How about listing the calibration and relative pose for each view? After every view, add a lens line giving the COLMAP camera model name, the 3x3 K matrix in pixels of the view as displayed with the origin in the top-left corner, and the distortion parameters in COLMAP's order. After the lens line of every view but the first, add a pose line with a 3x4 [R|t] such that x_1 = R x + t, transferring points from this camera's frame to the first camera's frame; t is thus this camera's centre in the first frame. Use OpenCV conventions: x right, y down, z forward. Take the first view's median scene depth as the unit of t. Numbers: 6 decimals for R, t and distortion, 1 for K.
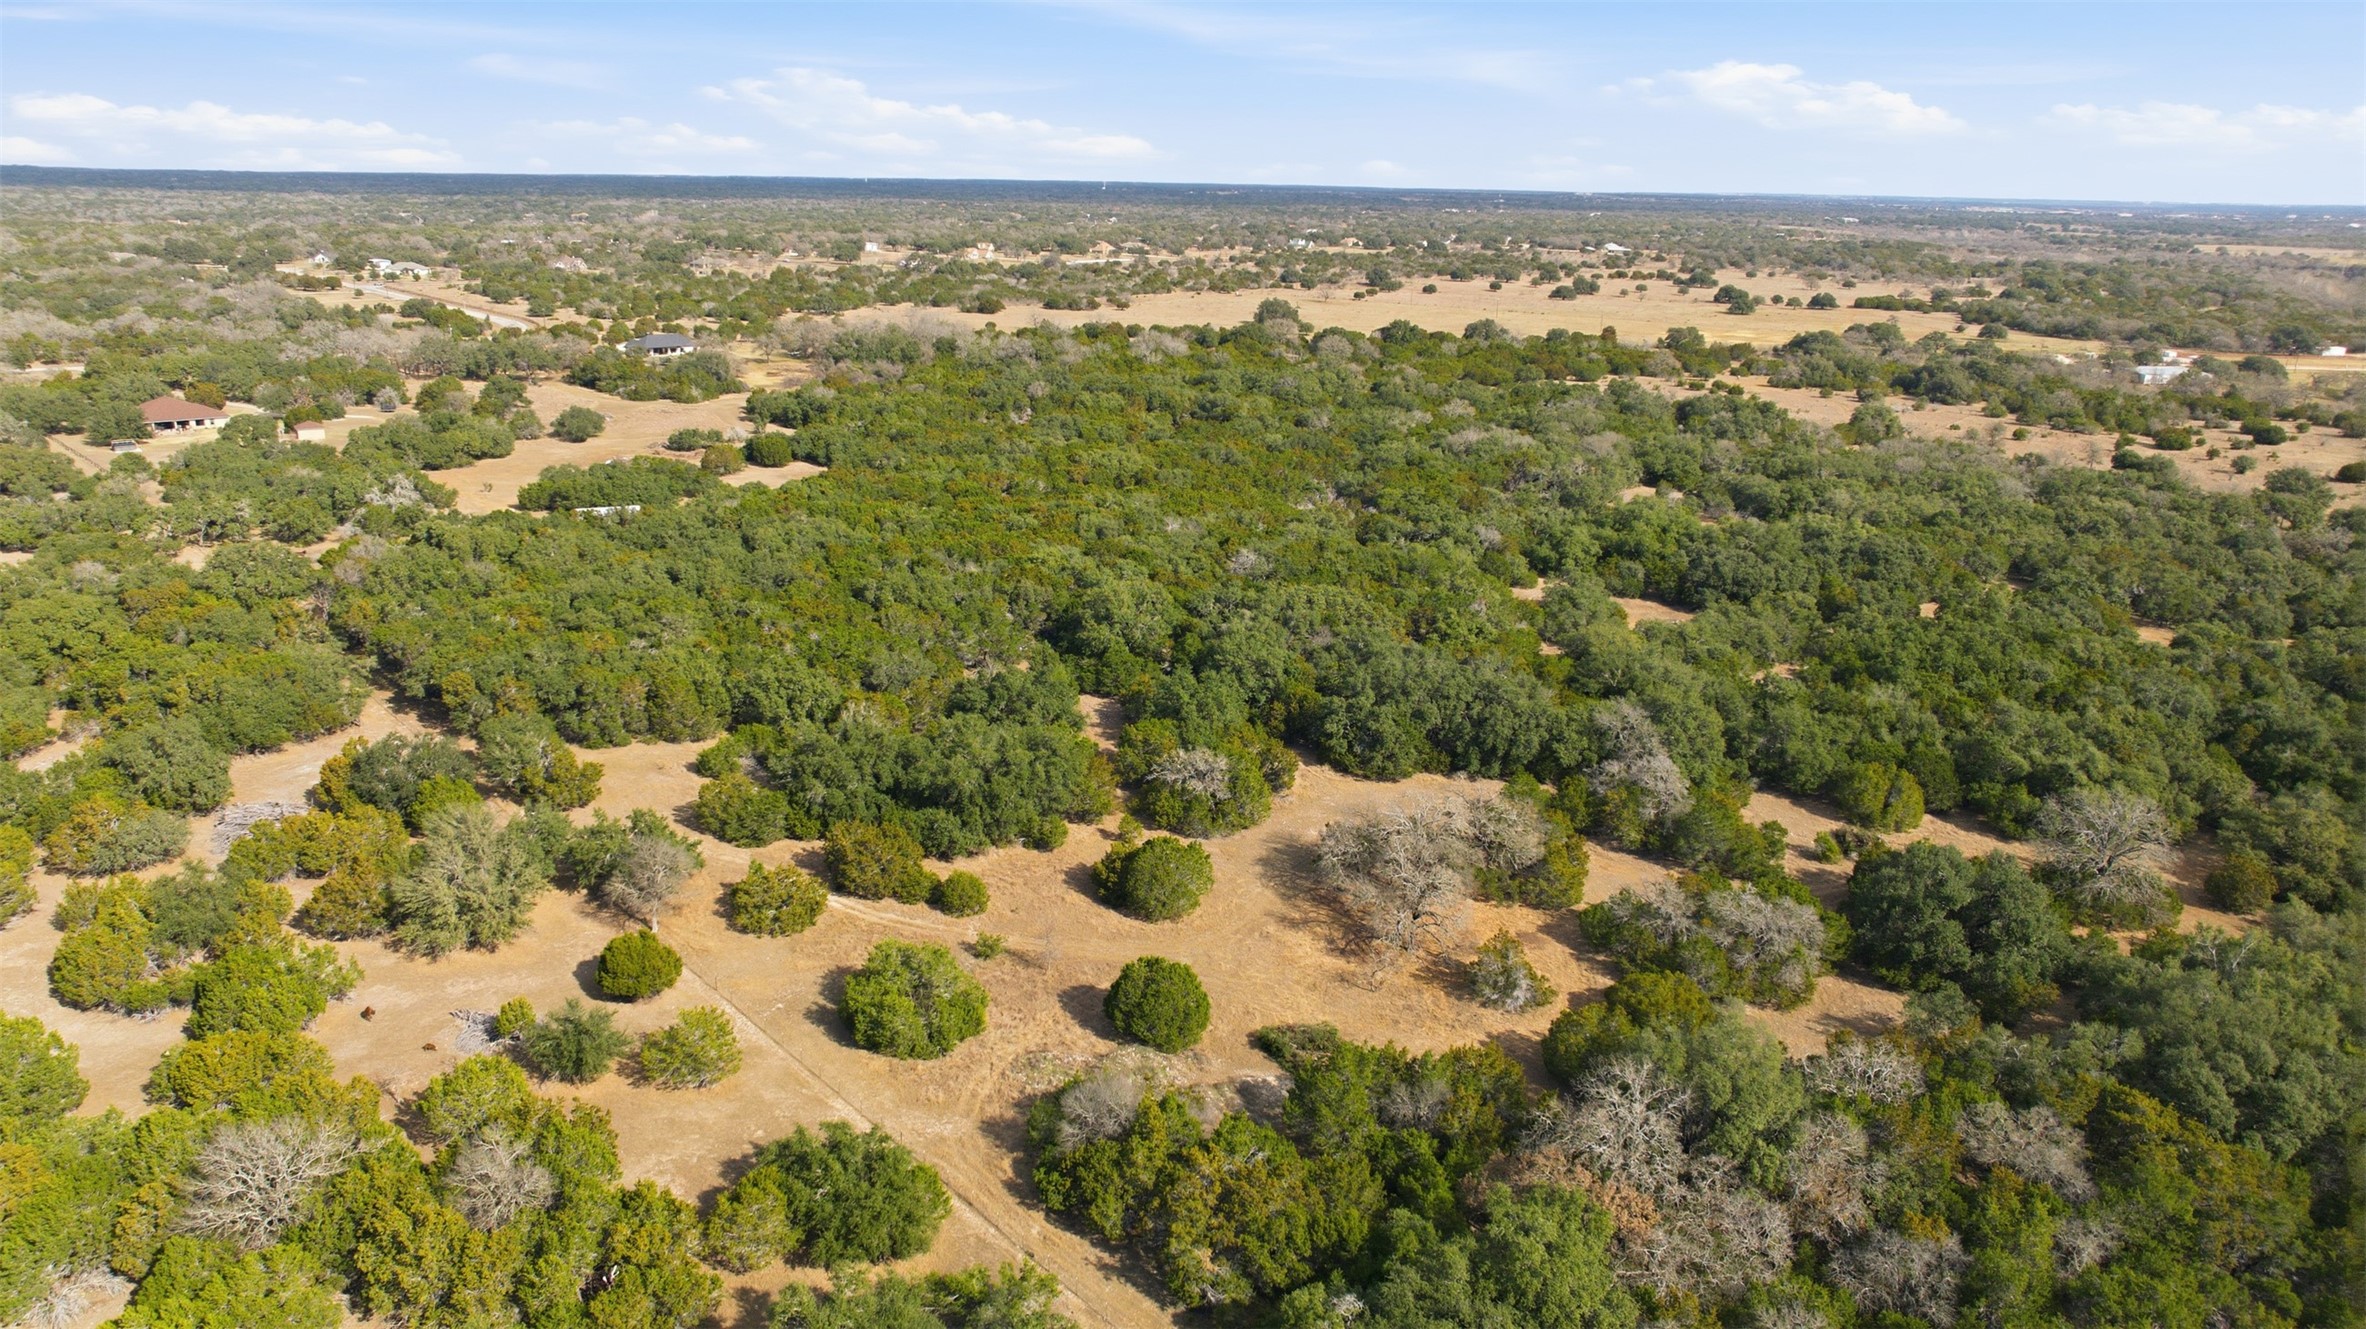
lens RADIAL K [[1662.9, 0, 1183.0], [0, 1662.9, 664.5], [0, 0, 1]] dist [-0.046743, 0.033763]
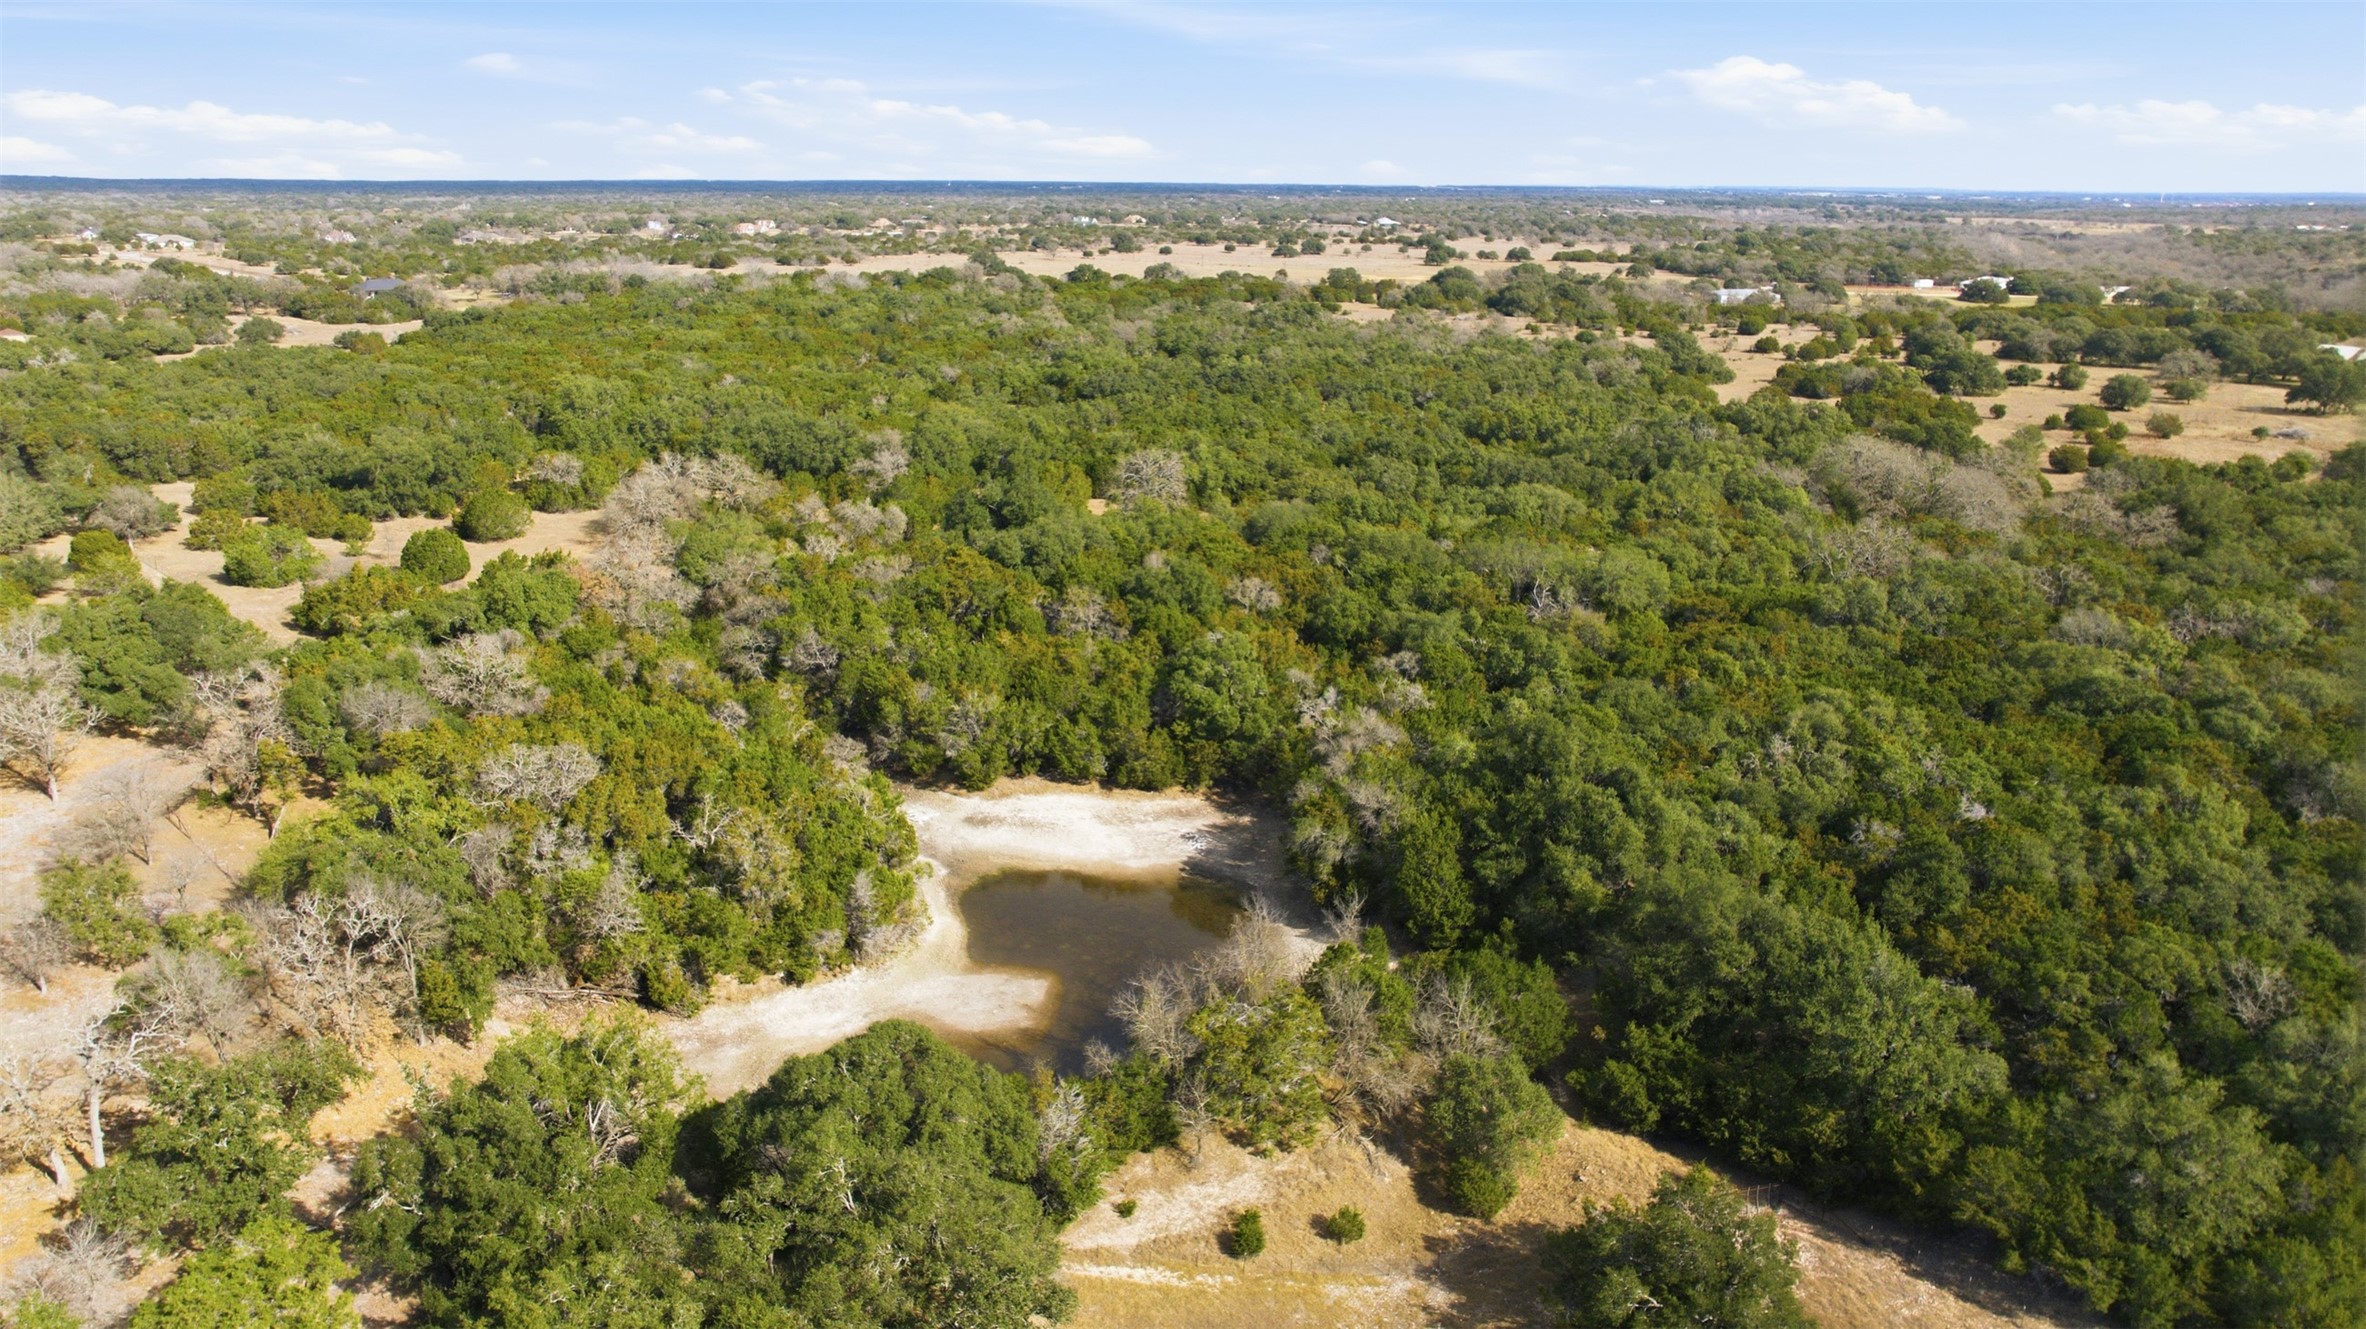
lens RADIAL K [[1662.9, 0, 1183.0], [0, 1662.9, 664.5], [0, 0, 1]] dist [-0.046743, 0.033763]
pose [[0.996593, -0.031864, 0.076067, 0.096249], [0.031736, 0.999492, 0.002902, 0.054743], [-0.076121, -0.000478, 0.997098, -0.103637]]
